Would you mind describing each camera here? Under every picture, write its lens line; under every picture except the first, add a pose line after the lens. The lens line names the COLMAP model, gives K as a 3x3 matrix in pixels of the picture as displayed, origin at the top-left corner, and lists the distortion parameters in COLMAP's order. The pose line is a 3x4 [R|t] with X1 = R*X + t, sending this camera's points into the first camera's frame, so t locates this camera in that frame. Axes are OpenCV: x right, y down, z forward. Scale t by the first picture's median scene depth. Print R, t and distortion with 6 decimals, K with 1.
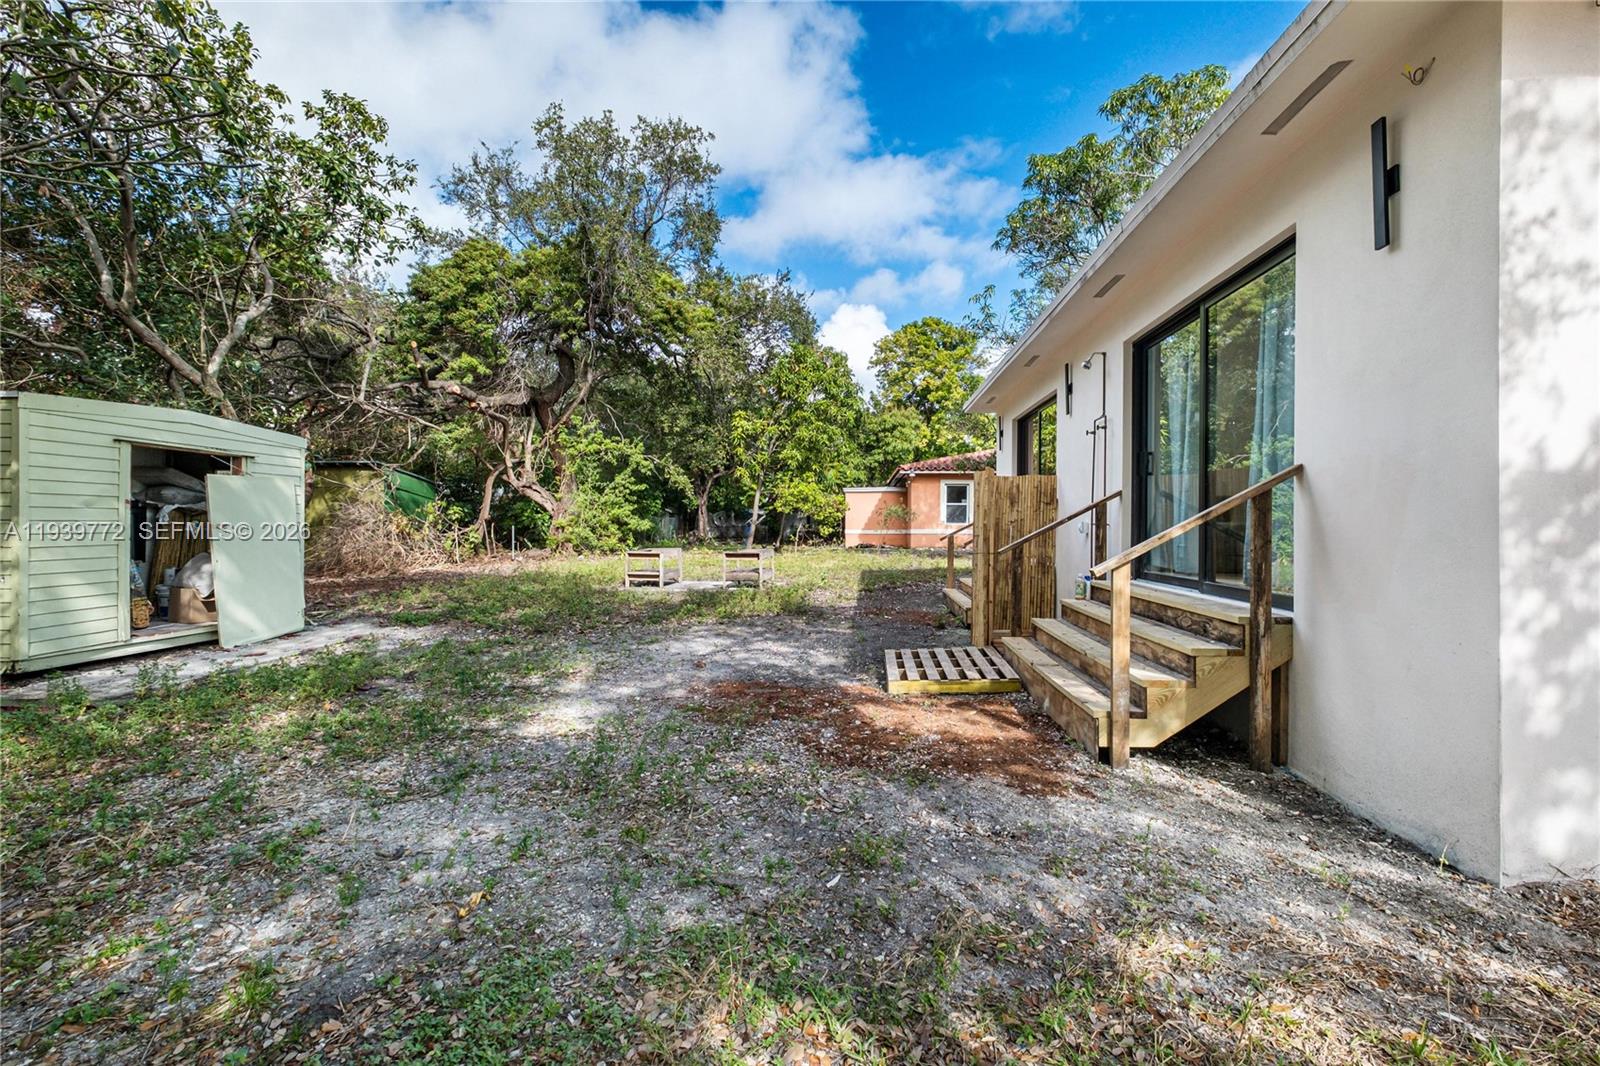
lens RADIAL K [[682.9, 0, 800.6], [0, 682.9, 524.5], [0, 0, 1]] dist [-0.003982, -0.002249]
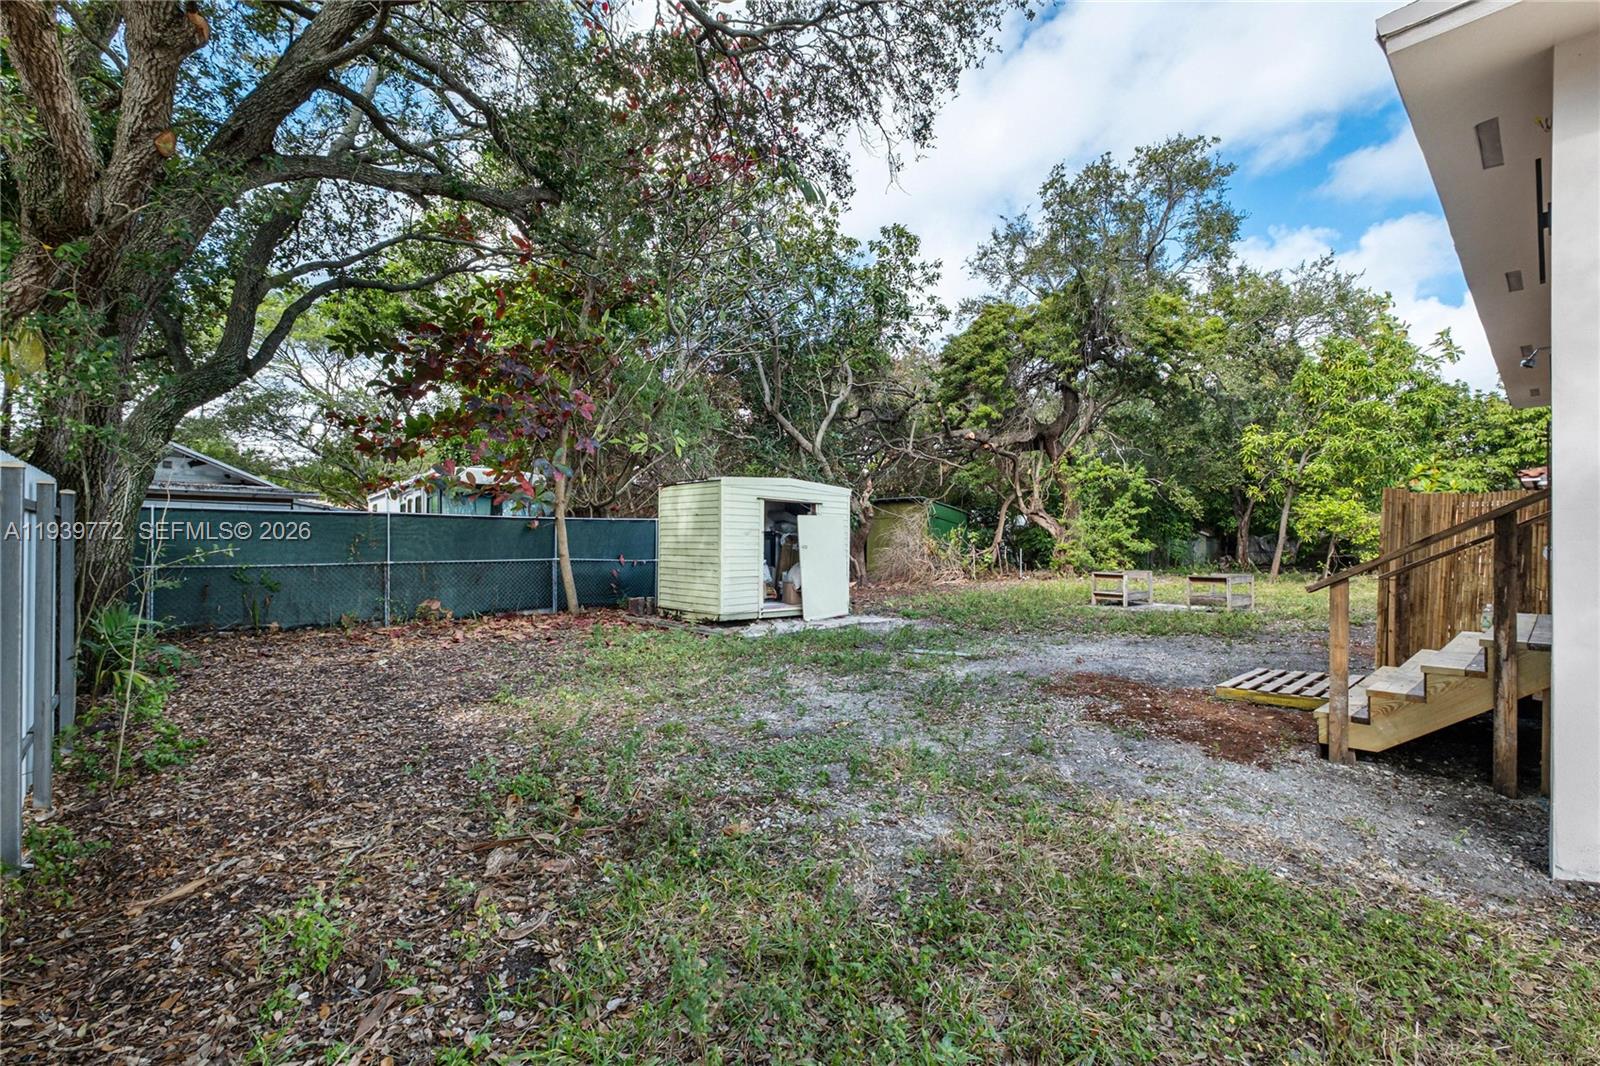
lens RADIAL K [[682.9, 0, 805.3], [0, 682.9, 538.4], [0, 0, 1]] dist [-0.003982, -0.002249]
pose [[0.724824, -0.002912, -0.688928, 0.101355], [-0.007030, 0.999908, -0.011623, 0.000847], [0.688898, 0.013268, 0.724737, -0.069933]]
